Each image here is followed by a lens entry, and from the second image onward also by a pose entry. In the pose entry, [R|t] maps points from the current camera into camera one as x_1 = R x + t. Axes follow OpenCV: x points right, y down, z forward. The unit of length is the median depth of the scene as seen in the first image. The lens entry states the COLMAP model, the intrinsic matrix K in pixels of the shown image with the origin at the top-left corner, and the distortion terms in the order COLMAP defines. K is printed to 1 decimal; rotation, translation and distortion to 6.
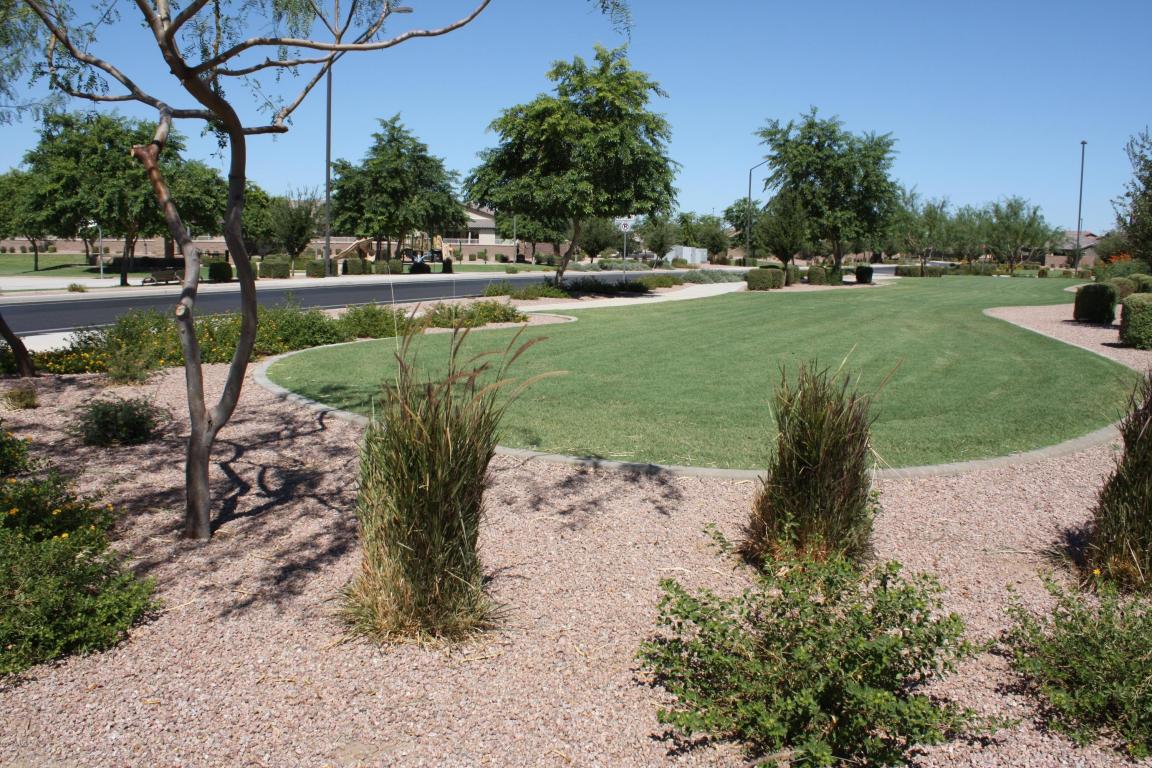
lens RADIAL K [[945.6, 0, 575.0], [0, 945.6, 381.5], [0, 0, 1]] dist [0.006517, 0.017343]
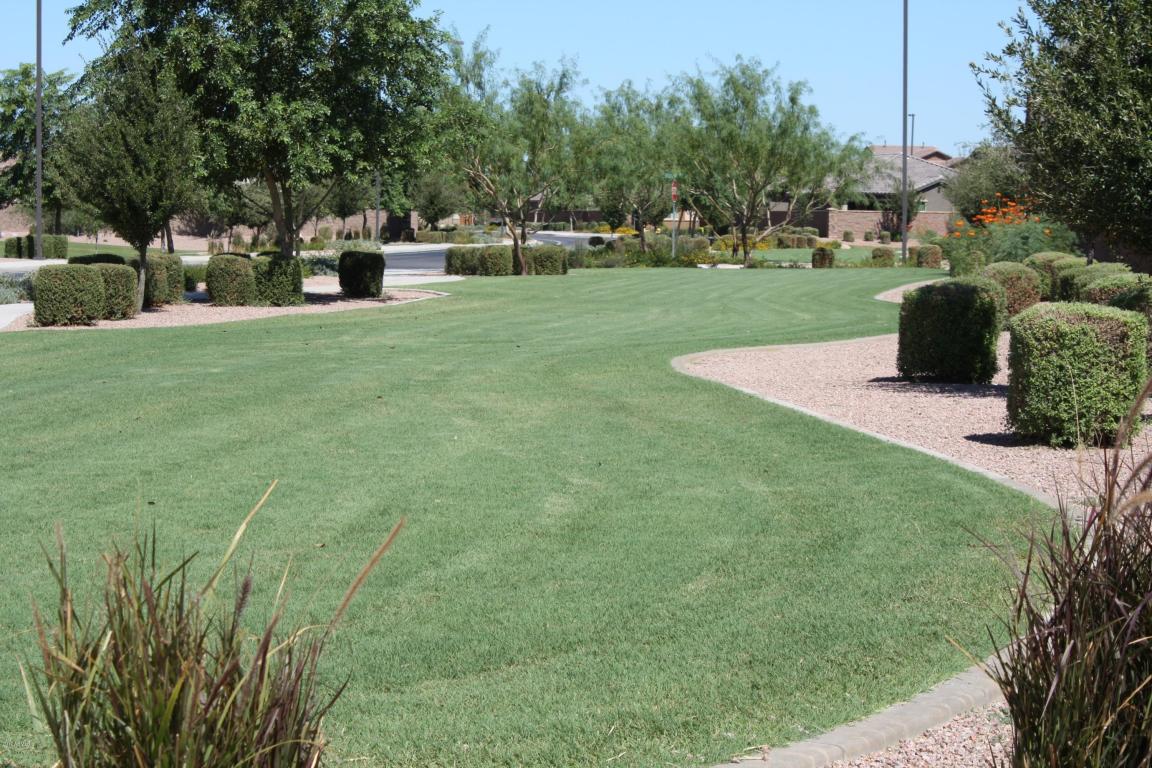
lens RADIAL K [[1846.3, 0, 576.5], [0, 1846.3, 385.5], [0, 0, 1]] dist [0.102041, 0.000000]
pose [[0.979866, -0.041956, 0.195200, 0.246243], [0.049748, 0.998142, -0.035186, -0.040431], [-0.193361, 0.044188, 0.980132, 0.285175]]
